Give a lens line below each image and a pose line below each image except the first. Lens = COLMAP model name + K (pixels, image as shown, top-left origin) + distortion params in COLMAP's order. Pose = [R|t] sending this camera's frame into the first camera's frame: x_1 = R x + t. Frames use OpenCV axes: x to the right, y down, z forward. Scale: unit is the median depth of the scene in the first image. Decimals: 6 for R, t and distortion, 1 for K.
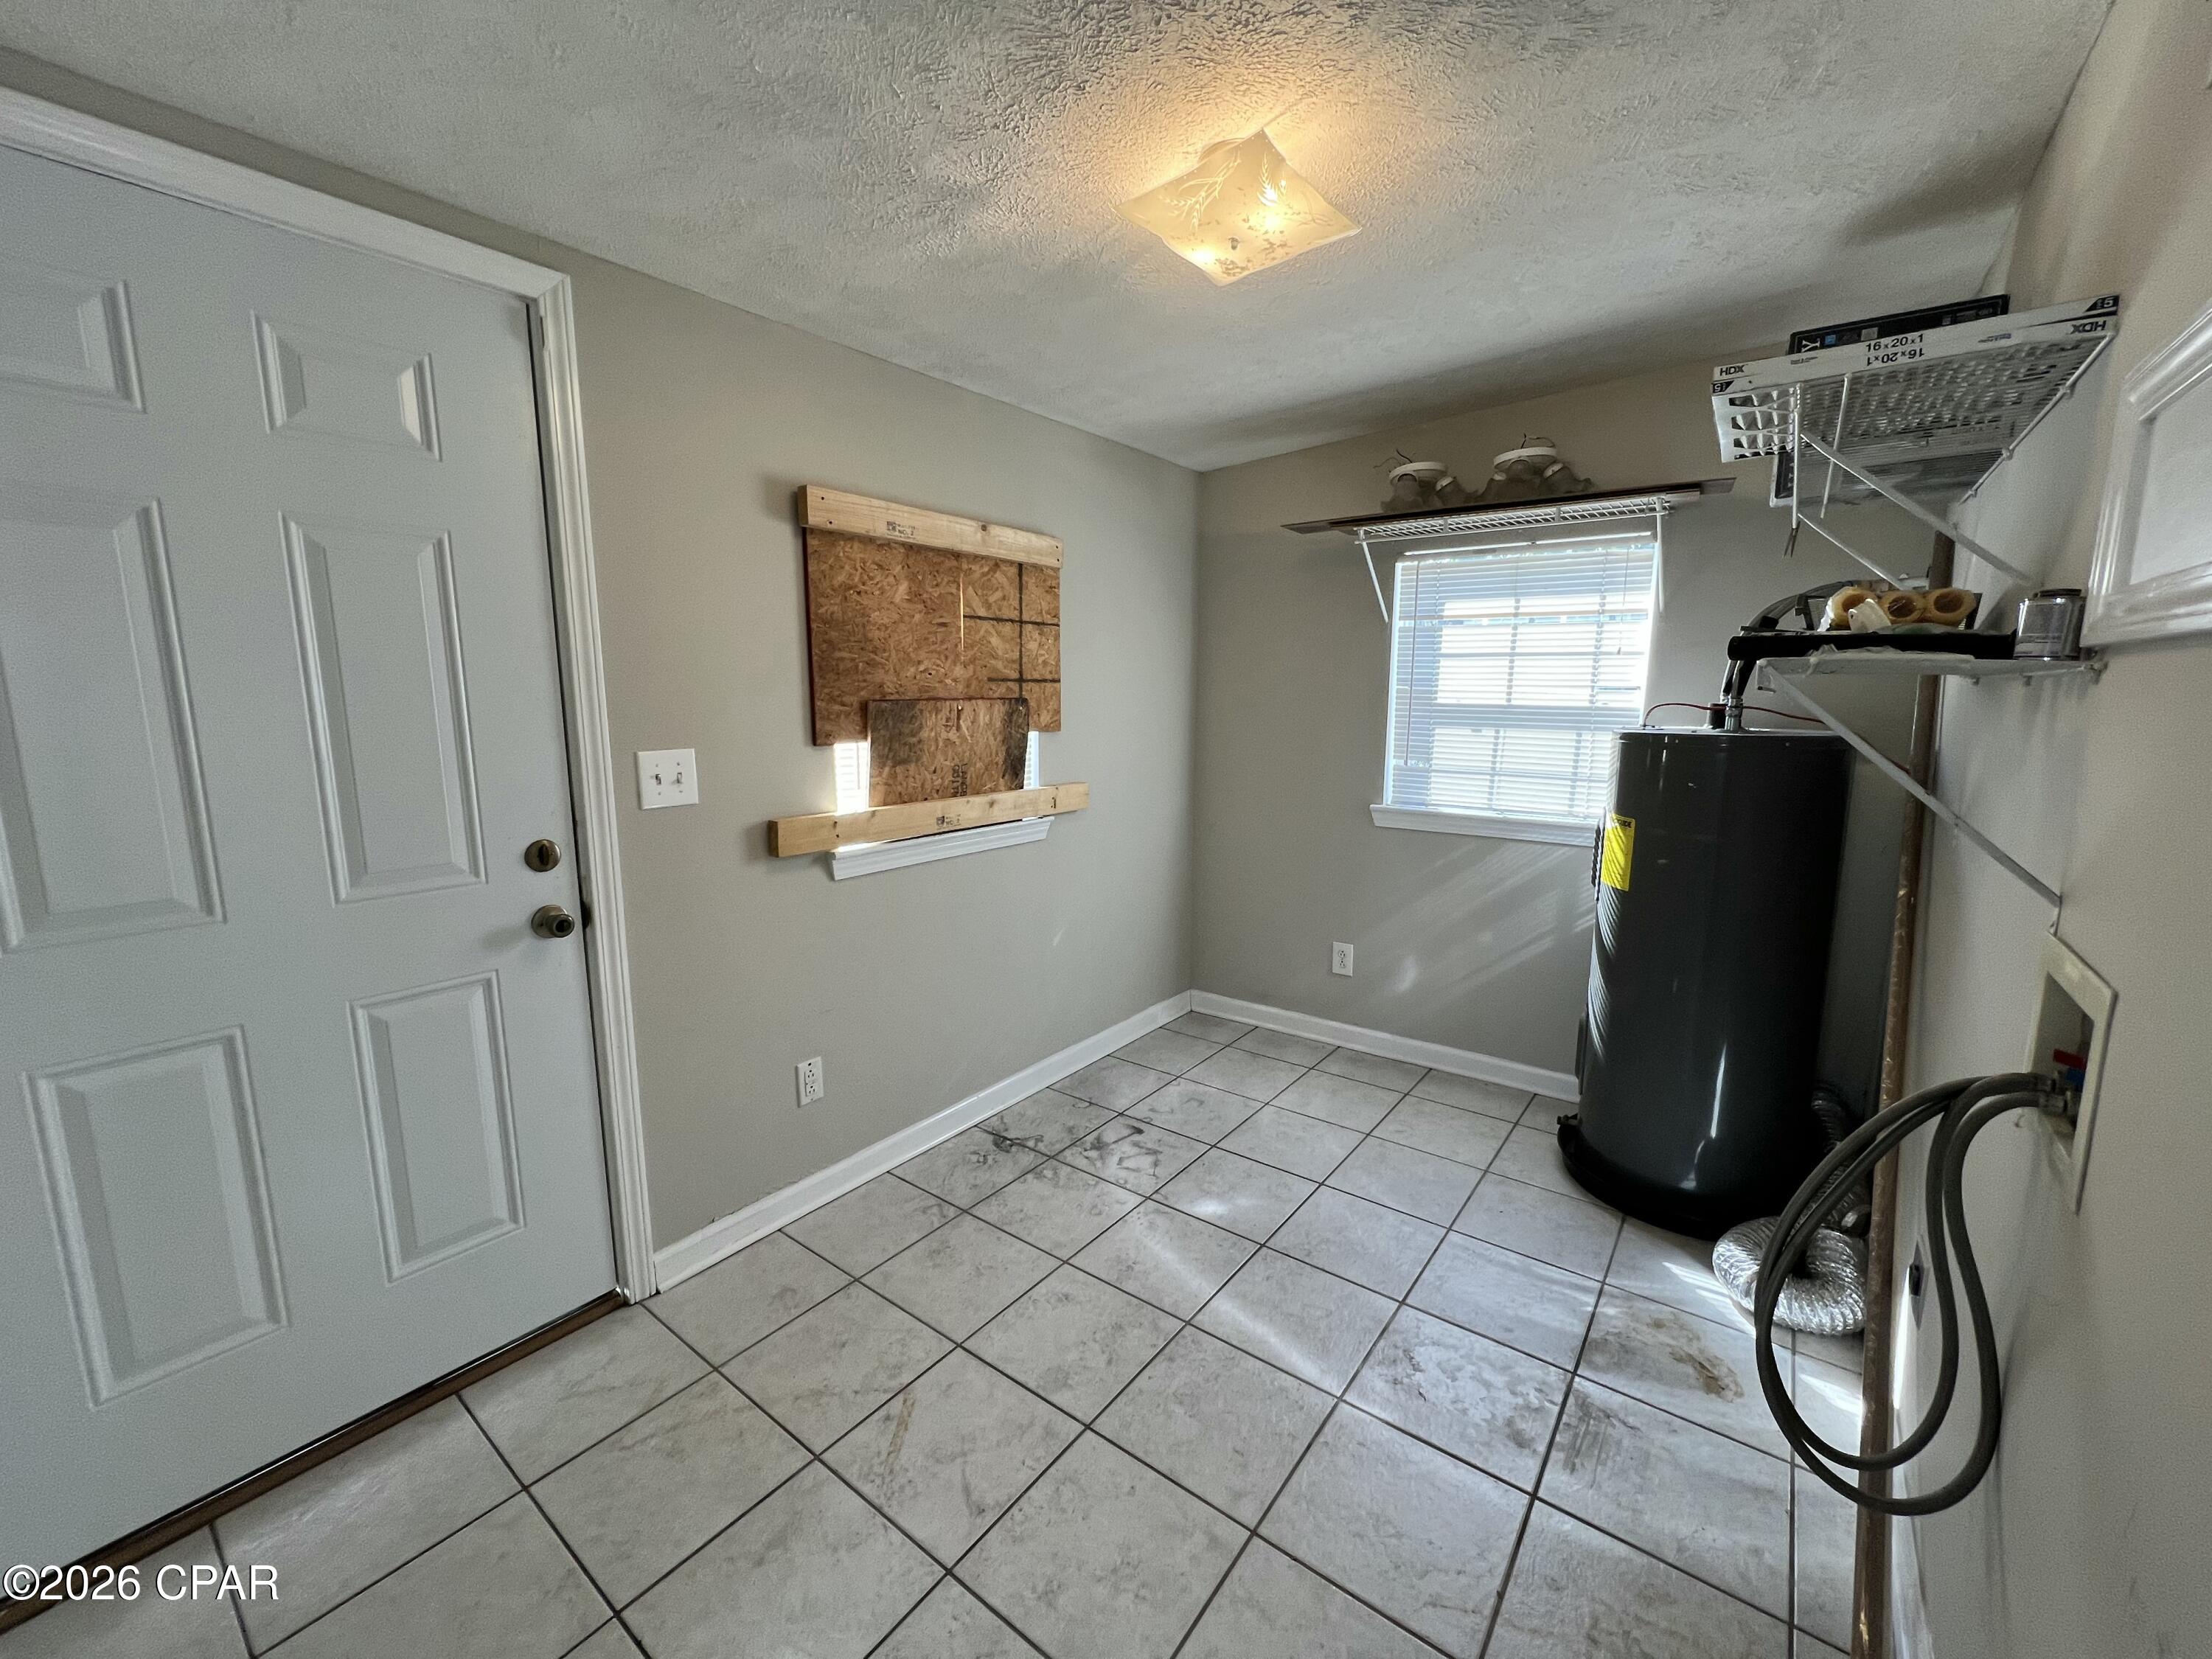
lens RADIAL K [[888.6, 0, 1101.0], [0, 888.6, 827.0], [0, 0, 1]] dist [-0.001061, -0.000165]
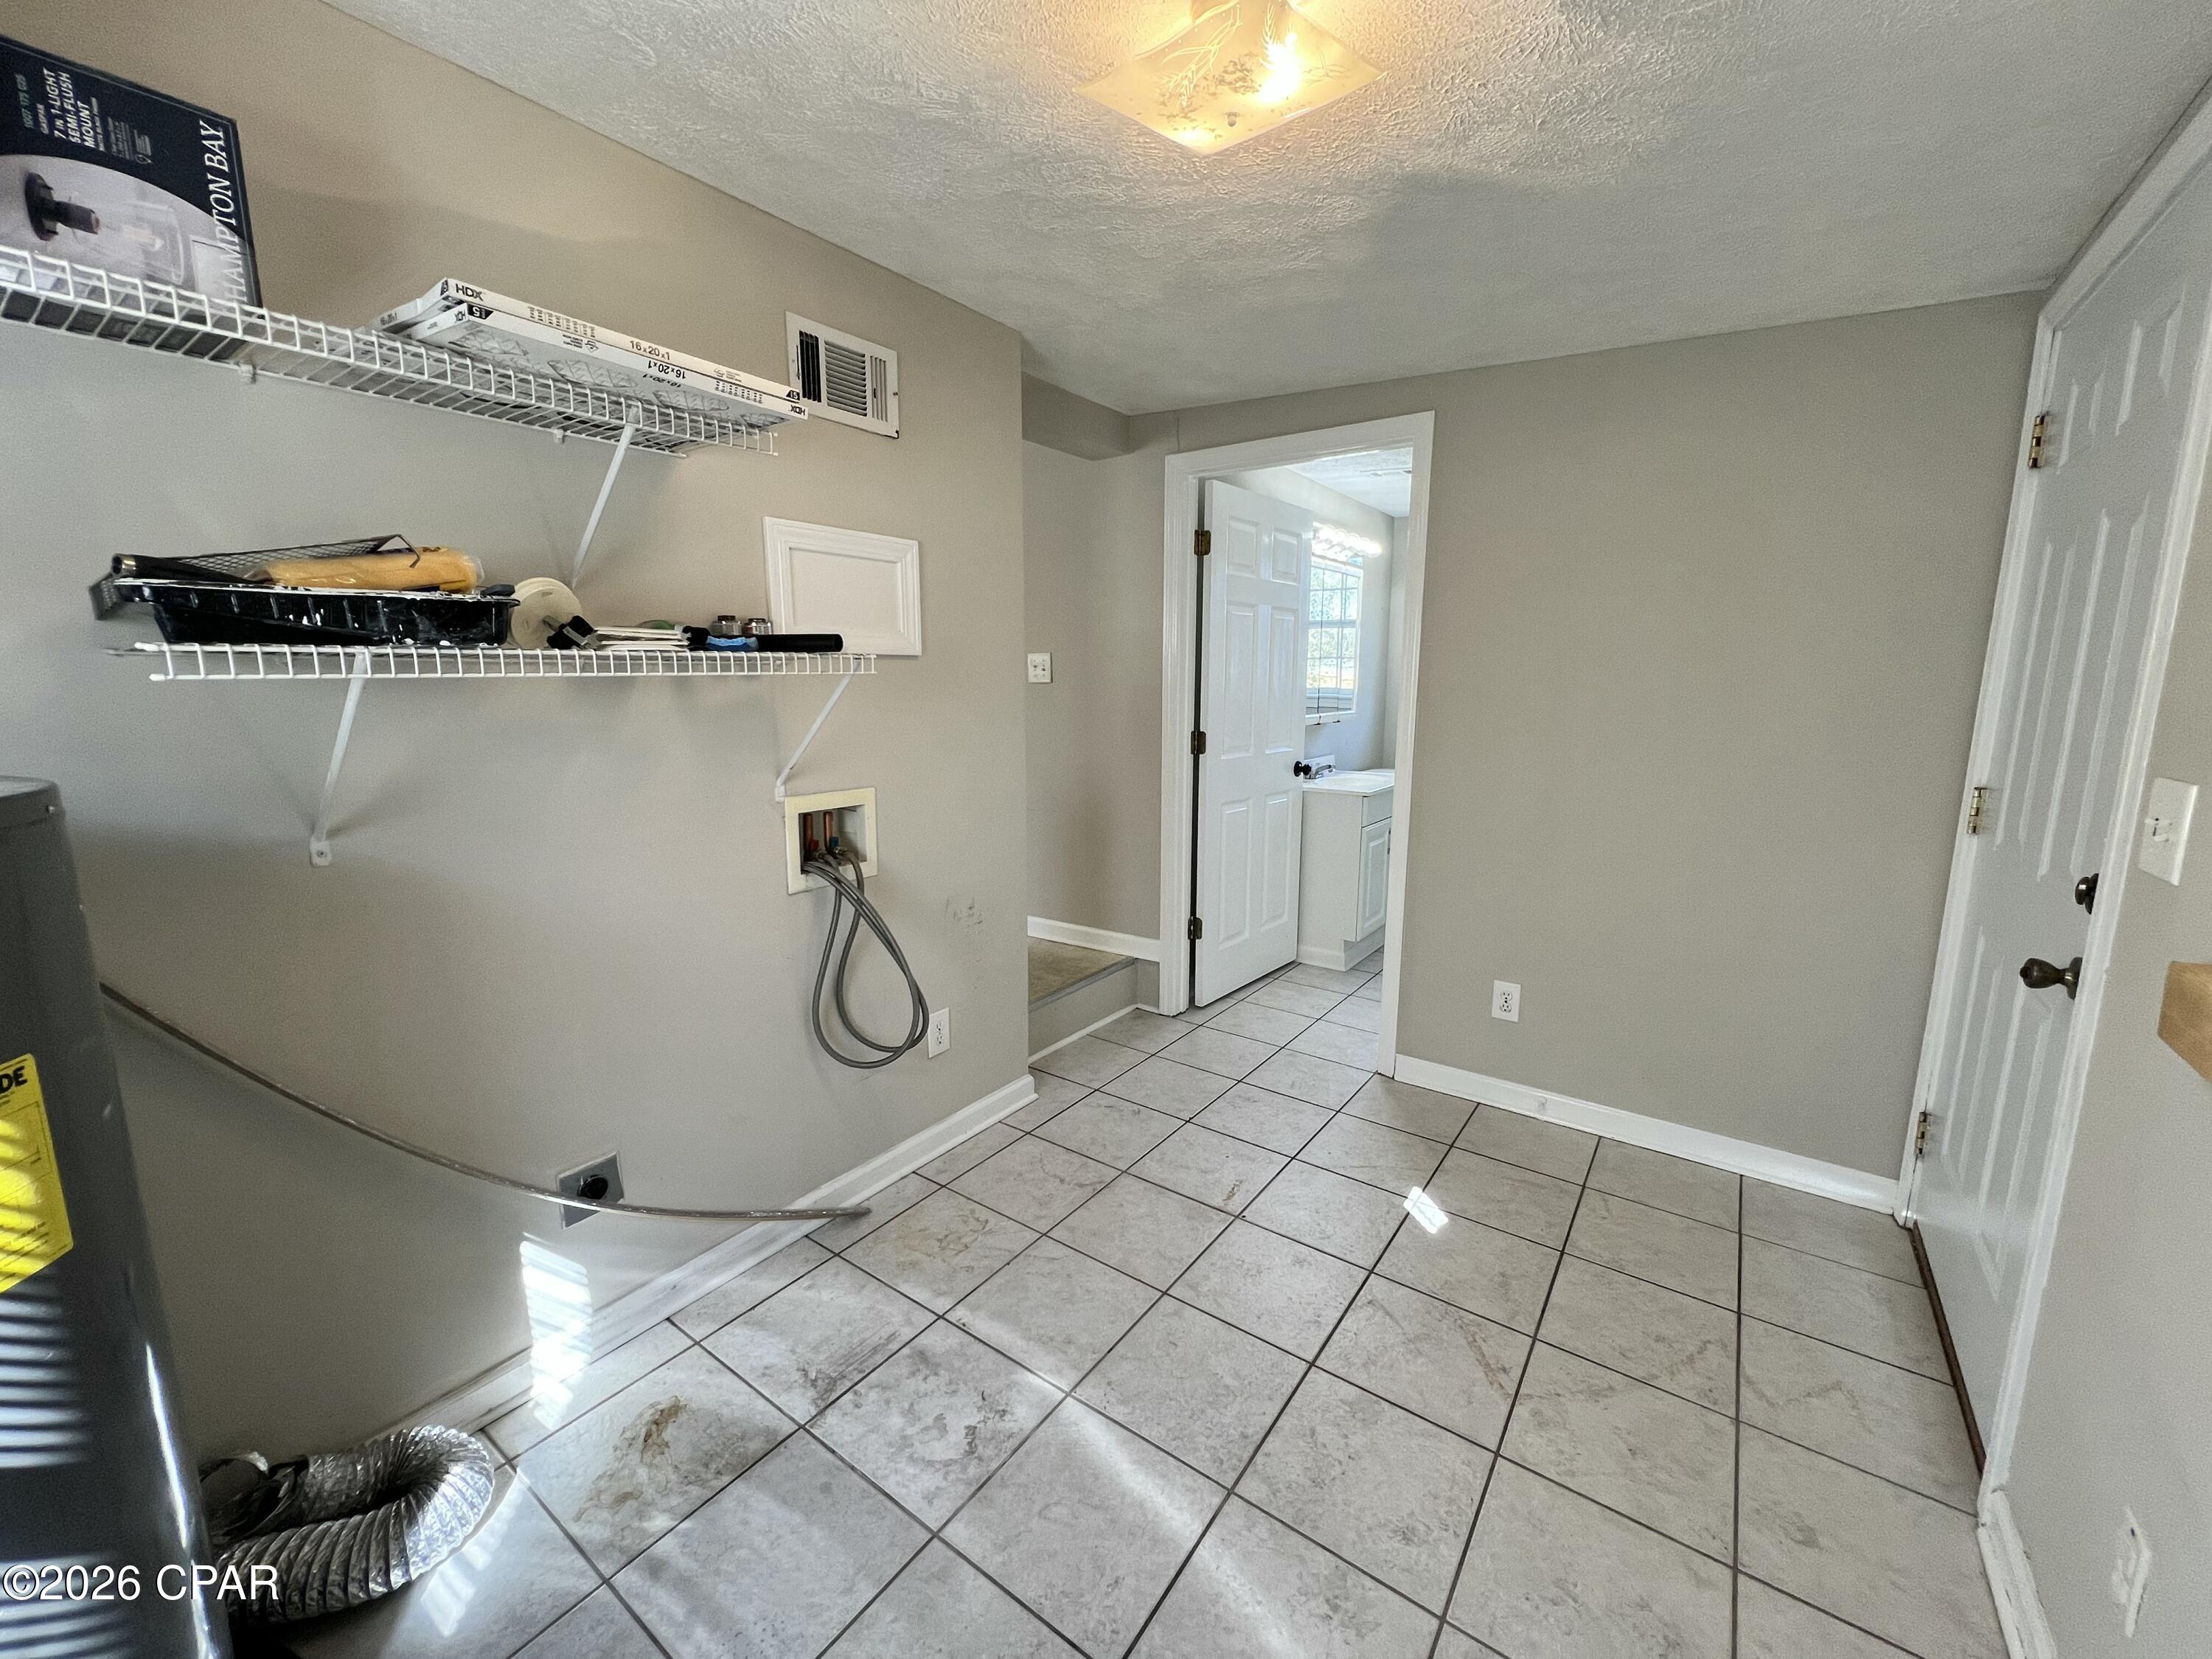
lens RADIAL K [[888.6, 0, 1102.1], [0, 888.6, 827.9], [0, 0, 1]] dist [-0.001061, -0.000165]
pose [[-0.999393, 0.003295, -0.034679, 0.208315], [-0.007995, 0.947243, 0.320415, -0.213379], [0.033905, 0.320498, -0.946642, 1.371508]]
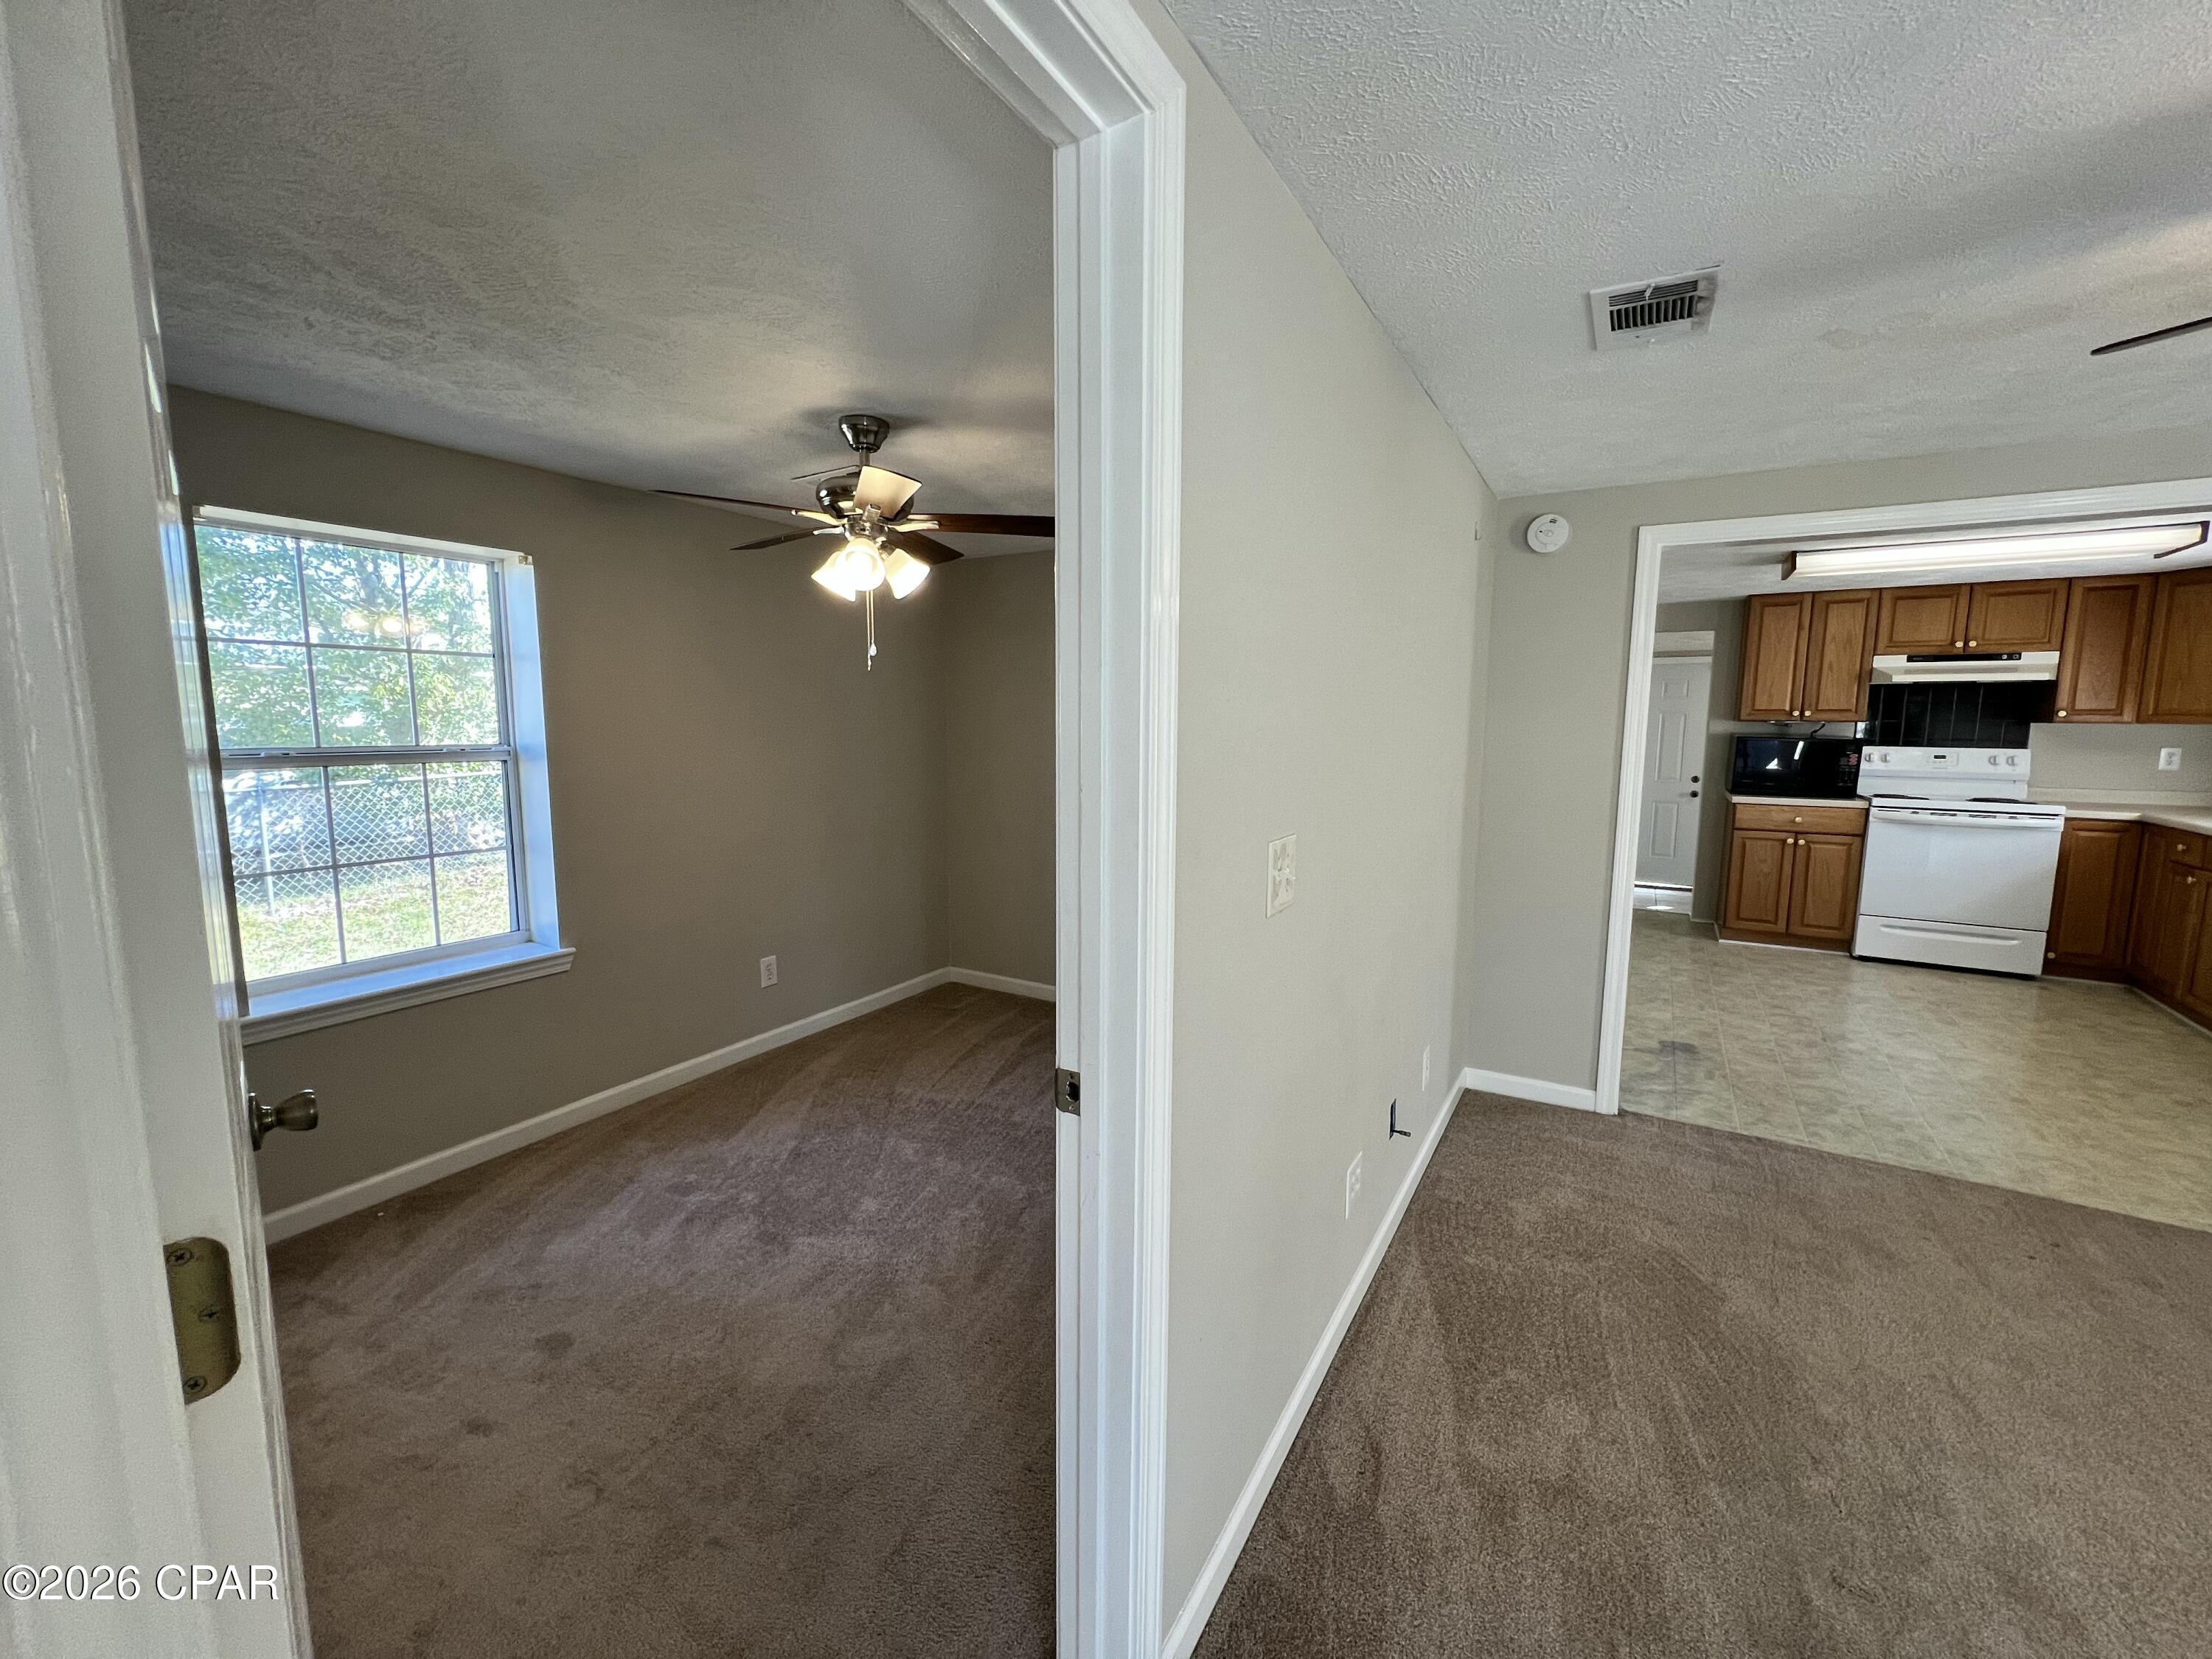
lens RADIAL K [[884.6, 0, 1100.5], [0, 884.6, 828.0], [0, 0, 1]] dist [-0.002076, 0.000513]
pose [[0.111522, 0.124429, -0.985941, 2.873041], [-0.156855, 0.981898, 0.106177, 0.224501], [0.981305, 0.142809, 0.129020, -2.072503]]
